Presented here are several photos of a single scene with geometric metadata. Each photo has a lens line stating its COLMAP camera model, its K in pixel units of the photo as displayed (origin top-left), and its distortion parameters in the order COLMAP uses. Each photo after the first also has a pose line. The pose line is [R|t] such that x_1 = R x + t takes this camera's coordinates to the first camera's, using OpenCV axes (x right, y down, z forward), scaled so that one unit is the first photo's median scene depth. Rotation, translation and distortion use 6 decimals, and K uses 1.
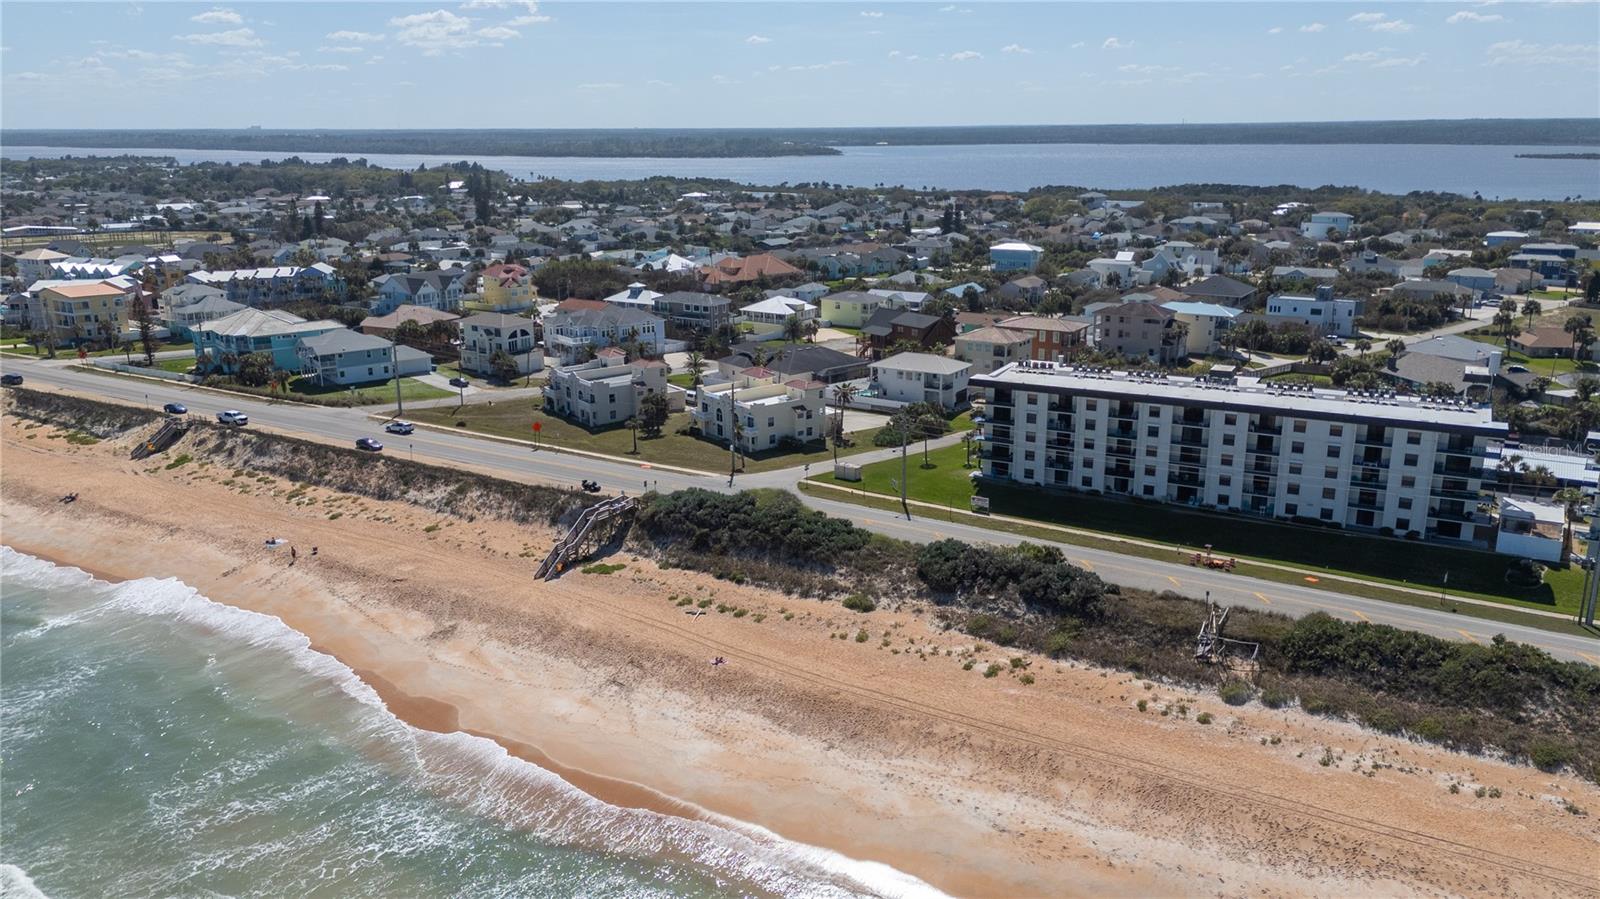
lens RADIAL K [[1178.8, 0, 800.0], [0, 1178.8, 449.5], [0, 0, 1]] dist [0.050673, -0.004128]
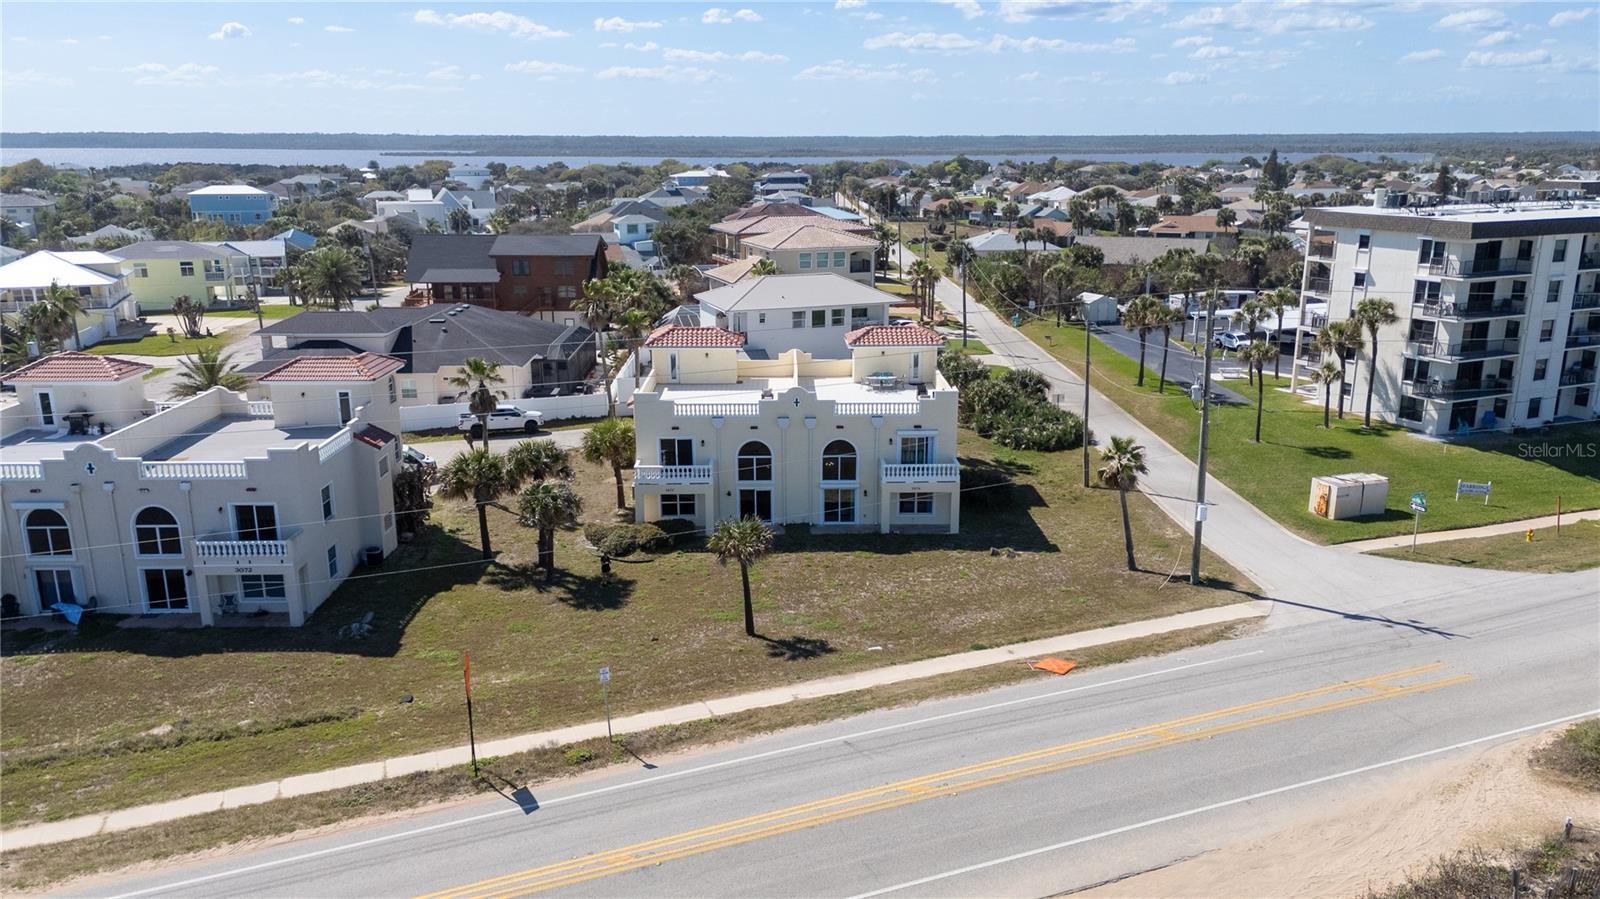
lens RADIAL K [[1178.8, 0, 800.0], [0, 1178.8, 449.5], [0, 0, 1]] dist [0.050673, -0.004128]
pose [[0.599813, -0.197999, 0.775255, -0.418845], [0.209164, 0.974009, 0.086931, -0.077793], [-0.772318, 0.110013, 0.625637, 1.038858]]
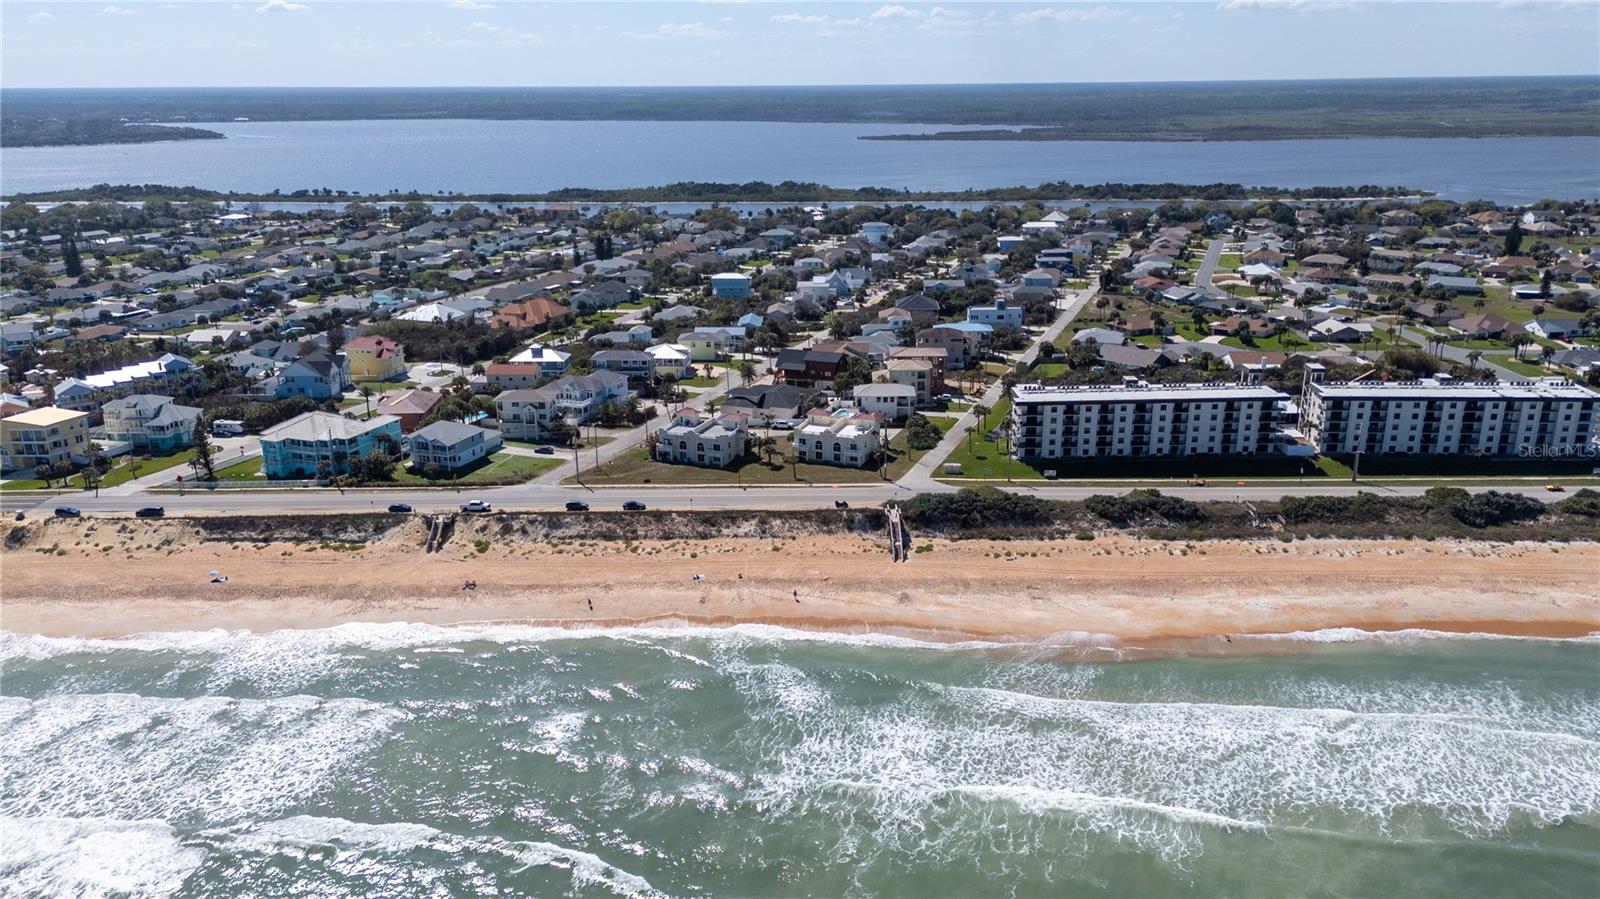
lens RADIAL K [[1178.8, 0, 800.0], [0, 1178.8, 449.5], [0, 0, 1]] dist [0.050673, -0.004128]
pose [[0.861066, -0.152311, 0.485145, -1.057783], [0.137887, 0.988277, 0.065538, -0.163061], [-0.489440, 0.010463, 0.871974, -0.347203]]
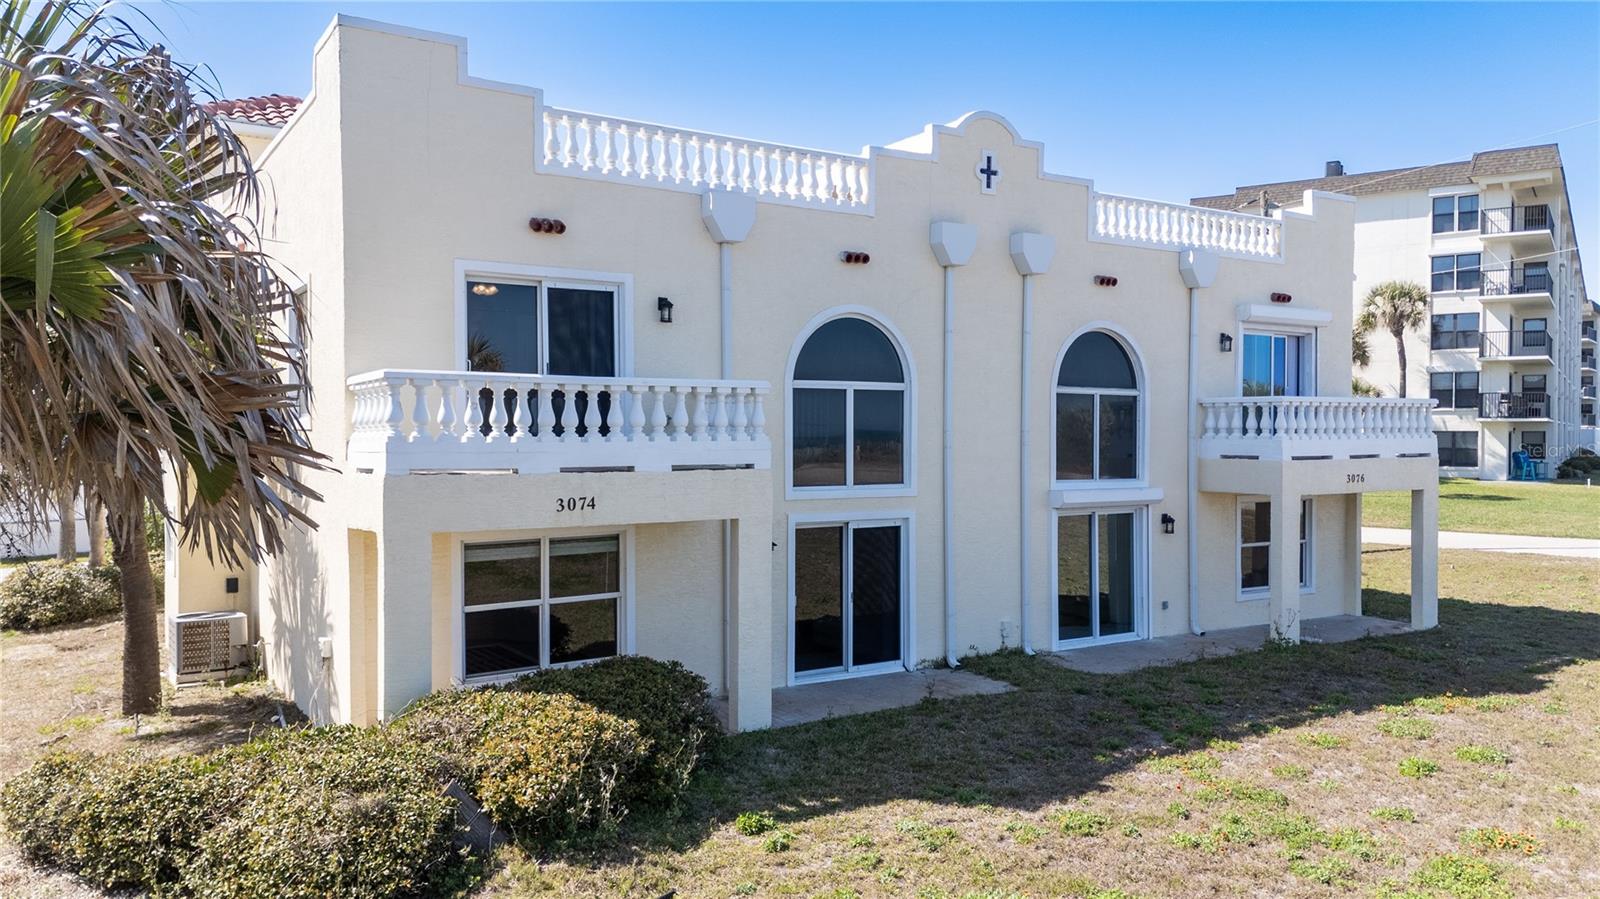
lens RADIAL K [[1178.8, 0, 800.0], [0, 1178.8, 449.5], [0, 0, 1]] dist [0.050673, -0.004128]
pose [[0.113703, -0.013848, 0.993418, -0.197392], [0.261463, 0.965073, -0.016473, -0.034352], [-0.958493, 0.261615, 0.113352, 1.319341]]
